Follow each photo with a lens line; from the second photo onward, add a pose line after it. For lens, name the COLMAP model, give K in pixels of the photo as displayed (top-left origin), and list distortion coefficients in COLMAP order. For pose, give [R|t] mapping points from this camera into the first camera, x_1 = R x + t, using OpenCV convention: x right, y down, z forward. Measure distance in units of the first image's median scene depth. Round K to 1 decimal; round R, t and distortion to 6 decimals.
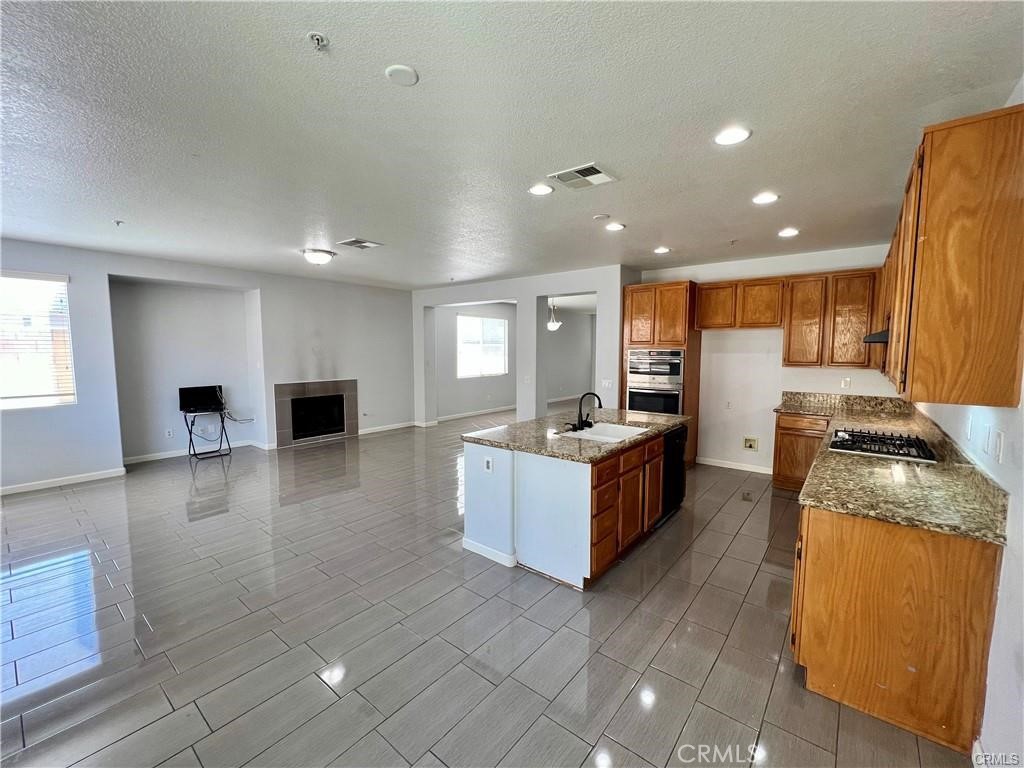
lens RADIAL K [[430.3, 0, 512.0], [0, 430.3, 384.0], [0, 0, 1]] dist [0.000791, 0.000063]
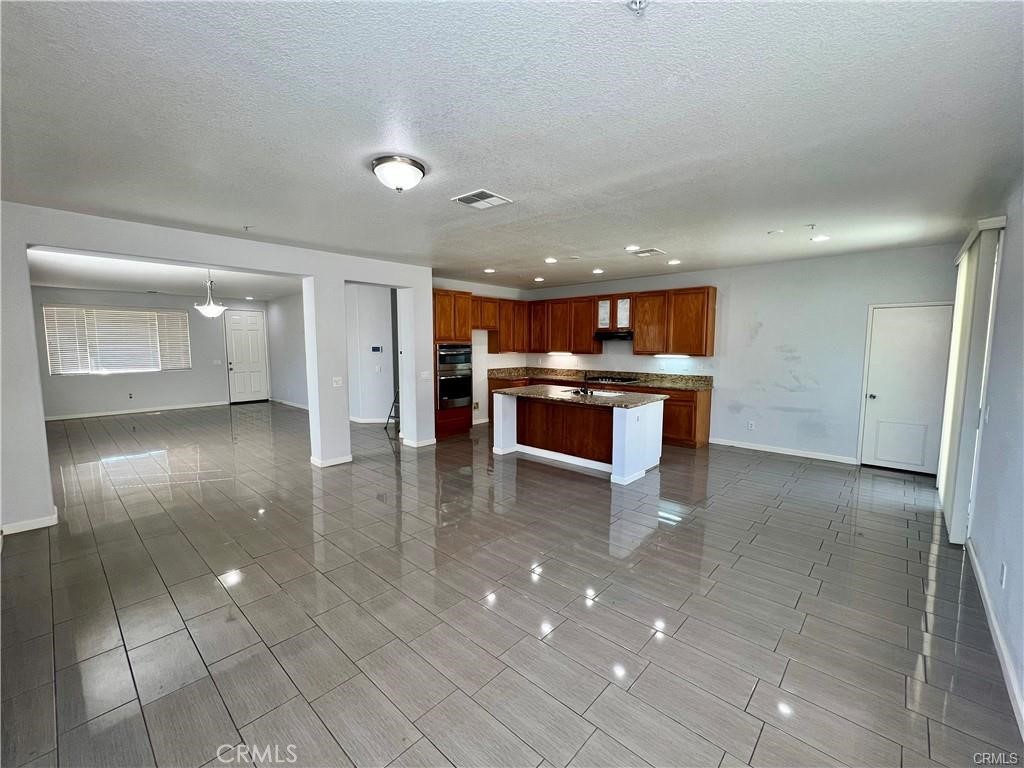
lens RADIAL K [[430.3, 0, 512.0], [0, 430.3, 384.0], [0, 0, 1]] dist [0.000791, 0.000063]
pose [[0.058771, -0.099503, 0.993300, -1.007606], [0.083831, 0.991997, 0.094412, -0.075308], [-0.994745, 0.077720, 0.066642, 0.840651]]
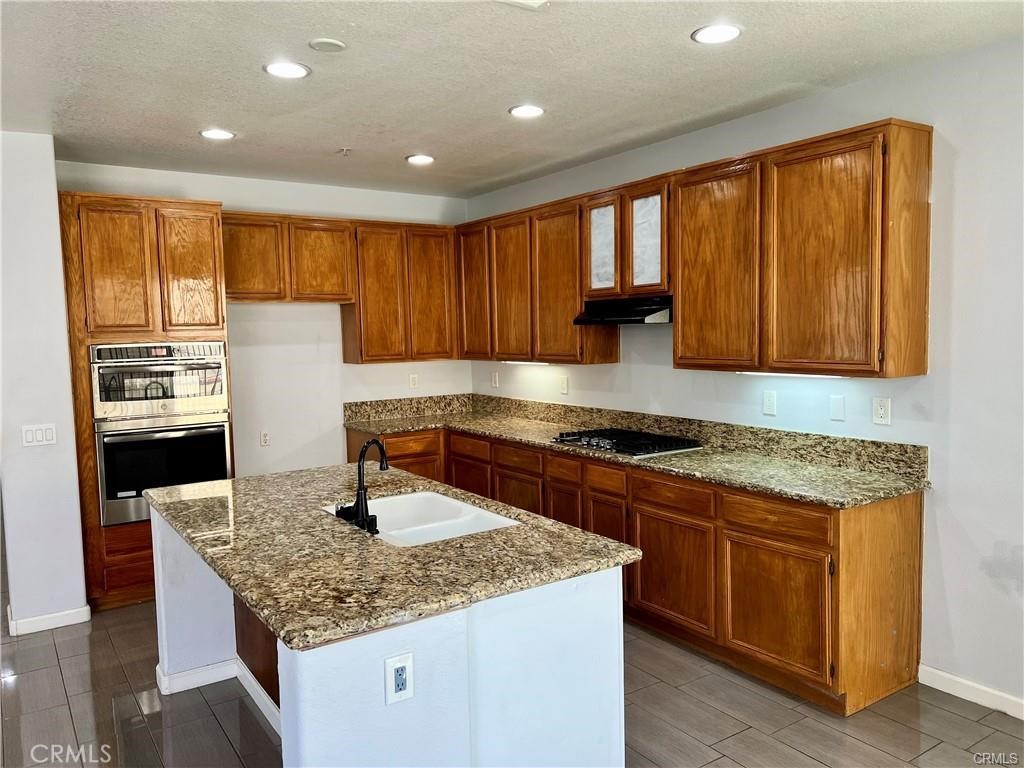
lens RADIAL K [[767.9, 0, 512.0], [0, 767.9, 384.0], [0, 0, 1]] dist [0.021153, 0.001198]
pose [[0.294995, -0.080480, 0.952104, -0.381299], [0.101830, 0.993420, 0.052422, -0.046273], [-0.950057, 0.081489, 0.301249, 0.444048]]
